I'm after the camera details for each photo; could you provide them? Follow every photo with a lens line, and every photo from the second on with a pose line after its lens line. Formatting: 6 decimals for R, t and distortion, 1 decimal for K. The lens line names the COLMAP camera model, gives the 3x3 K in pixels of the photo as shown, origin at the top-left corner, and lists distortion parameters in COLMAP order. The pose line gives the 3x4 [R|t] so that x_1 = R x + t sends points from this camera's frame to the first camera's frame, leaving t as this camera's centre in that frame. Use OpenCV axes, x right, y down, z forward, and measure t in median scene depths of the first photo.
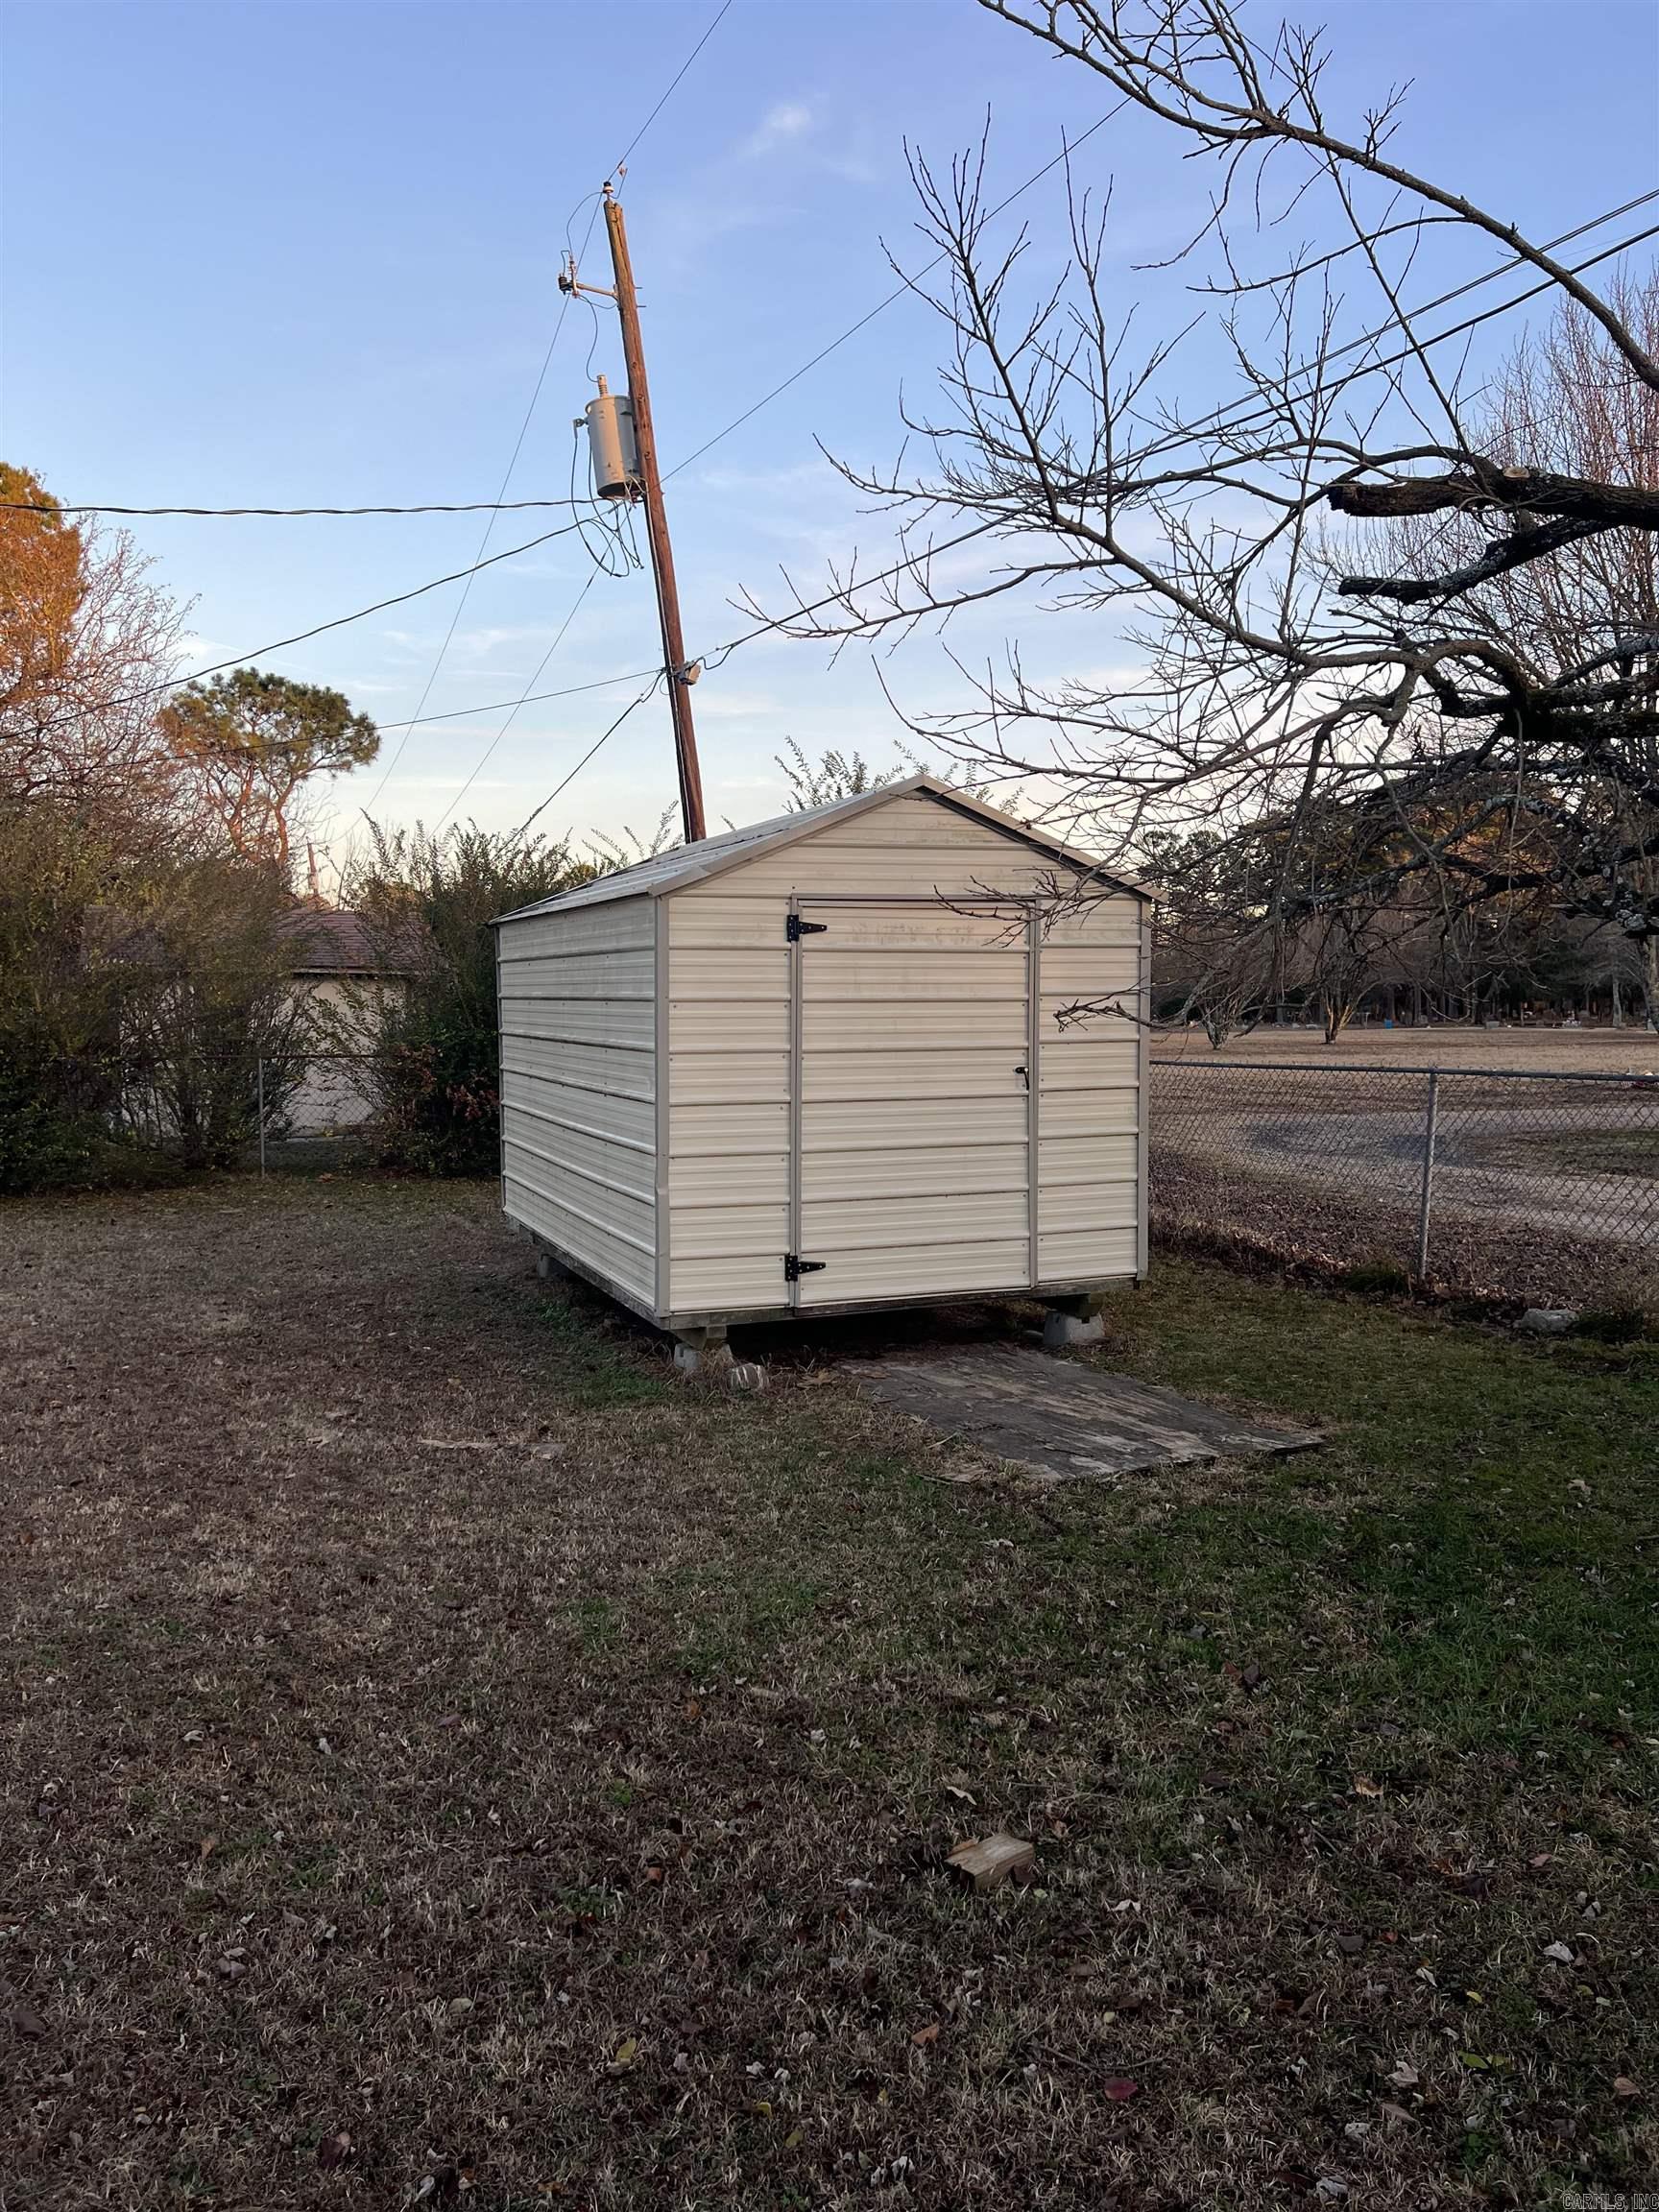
lens RADIAL K [[1654.8, 0, 831.5], [0, 1654.8, 1100.2], [0, 0, 1]] dist [0.062419, -0.060730]
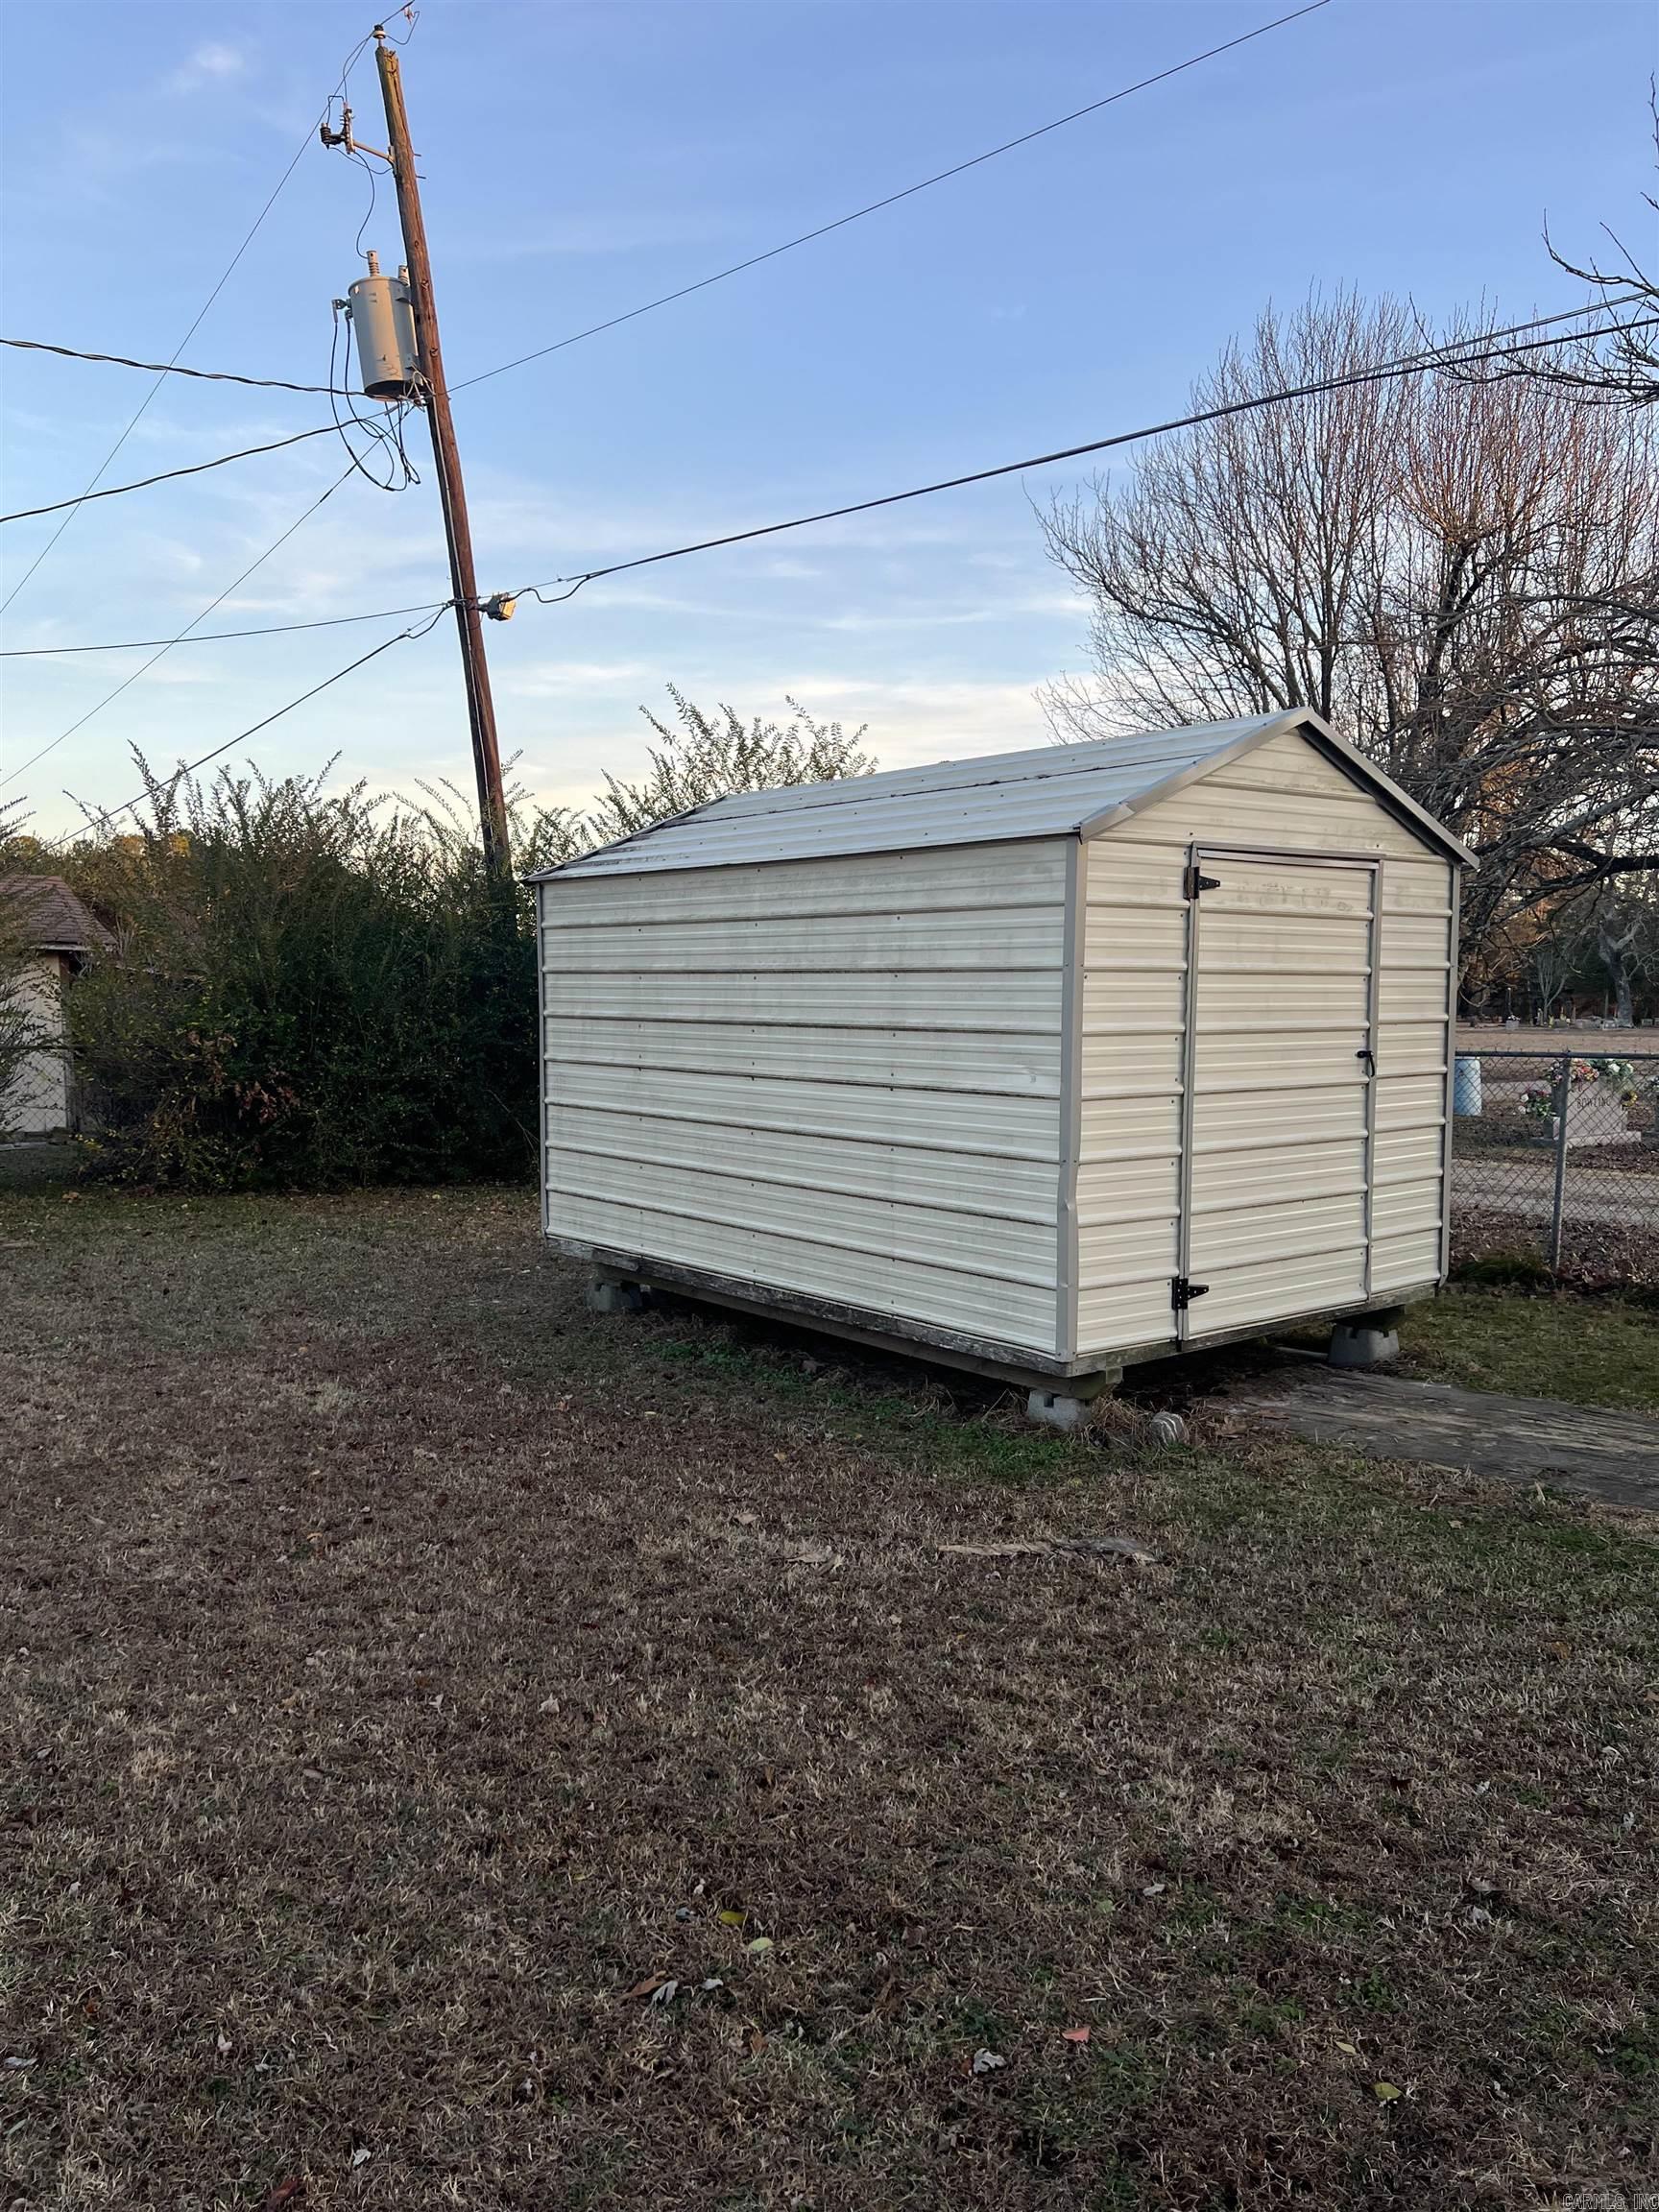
lens RADIAL K [[1654.8, 0, 836.6], [0, 1654.8, 1123.2], [0, 0, 1]] dist [0.062419, -0.060730]
pose [[0.955420, -0.016410, 0.294794, -0.424973], [0.011047, 0.999742, 0.019849, -0.002564], [-0.295044, -0.015707, 0.955355, 0.249307]]
